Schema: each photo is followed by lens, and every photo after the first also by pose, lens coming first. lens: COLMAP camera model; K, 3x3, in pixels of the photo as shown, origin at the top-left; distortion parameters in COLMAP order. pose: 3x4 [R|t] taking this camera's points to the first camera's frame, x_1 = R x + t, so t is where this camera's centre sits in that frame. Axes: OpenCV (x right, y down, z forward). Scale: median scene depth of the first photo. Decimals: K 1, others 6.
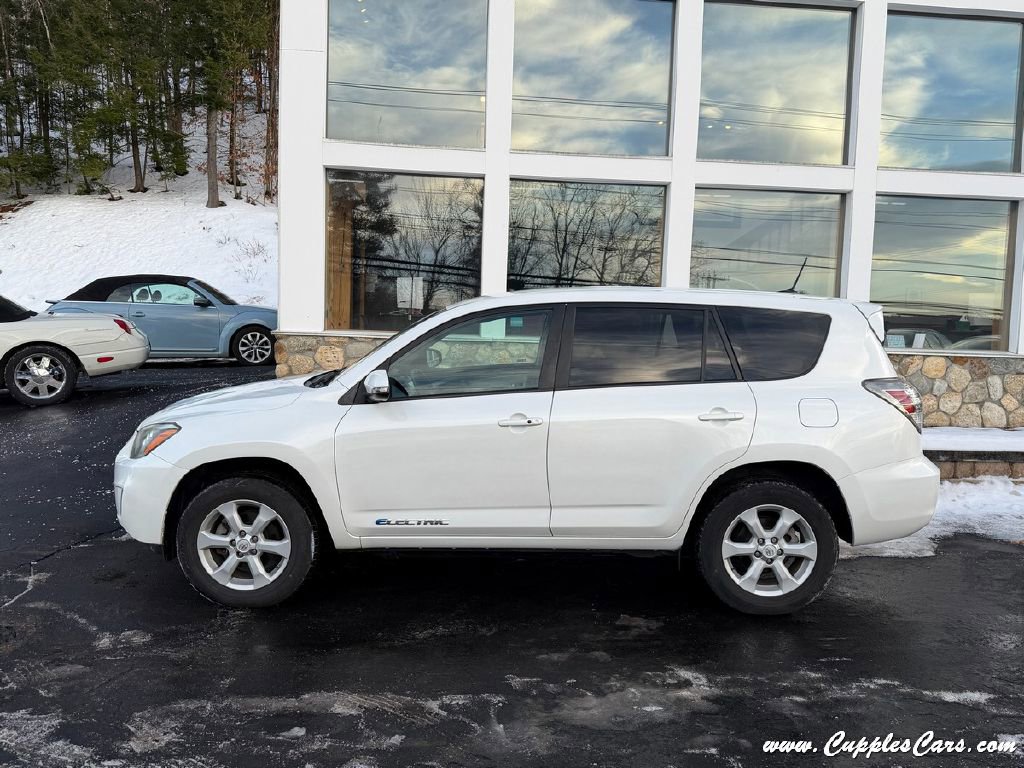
lens RADIAL K [[816.6, 0, 518.8], [0, 816.6, 380.2], [0, 0, 1]] dist [0.121676, -0.186197]
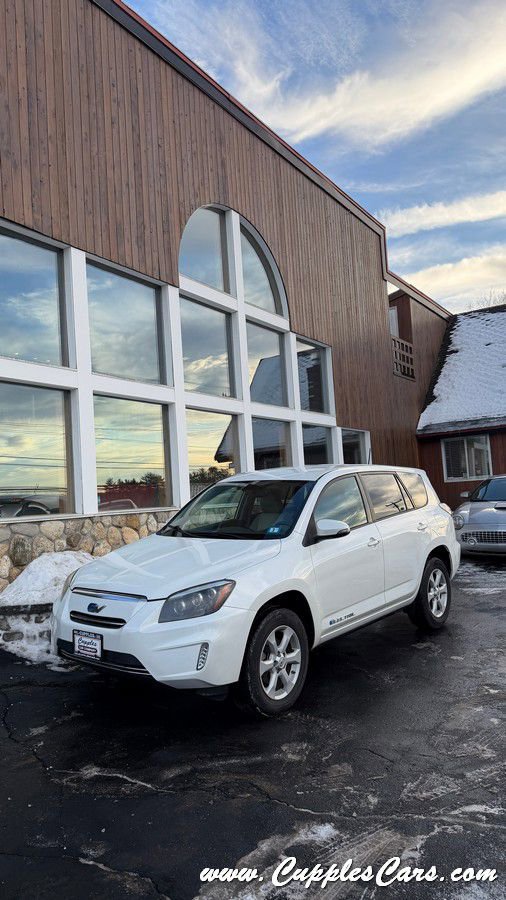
lens RADIAL K [[605.6, 0, 254.4], [0, 605.6, 455.0], [0, 0, 1]] dist [0.165758, -0.327037]
pose [[0.626323, -0.014733, 0.779424, -1.126547], [0.129022, 0.987992, -0.085003, -0.052370], [-0.768812, 0.153802, 0.620703, 0.366937]]
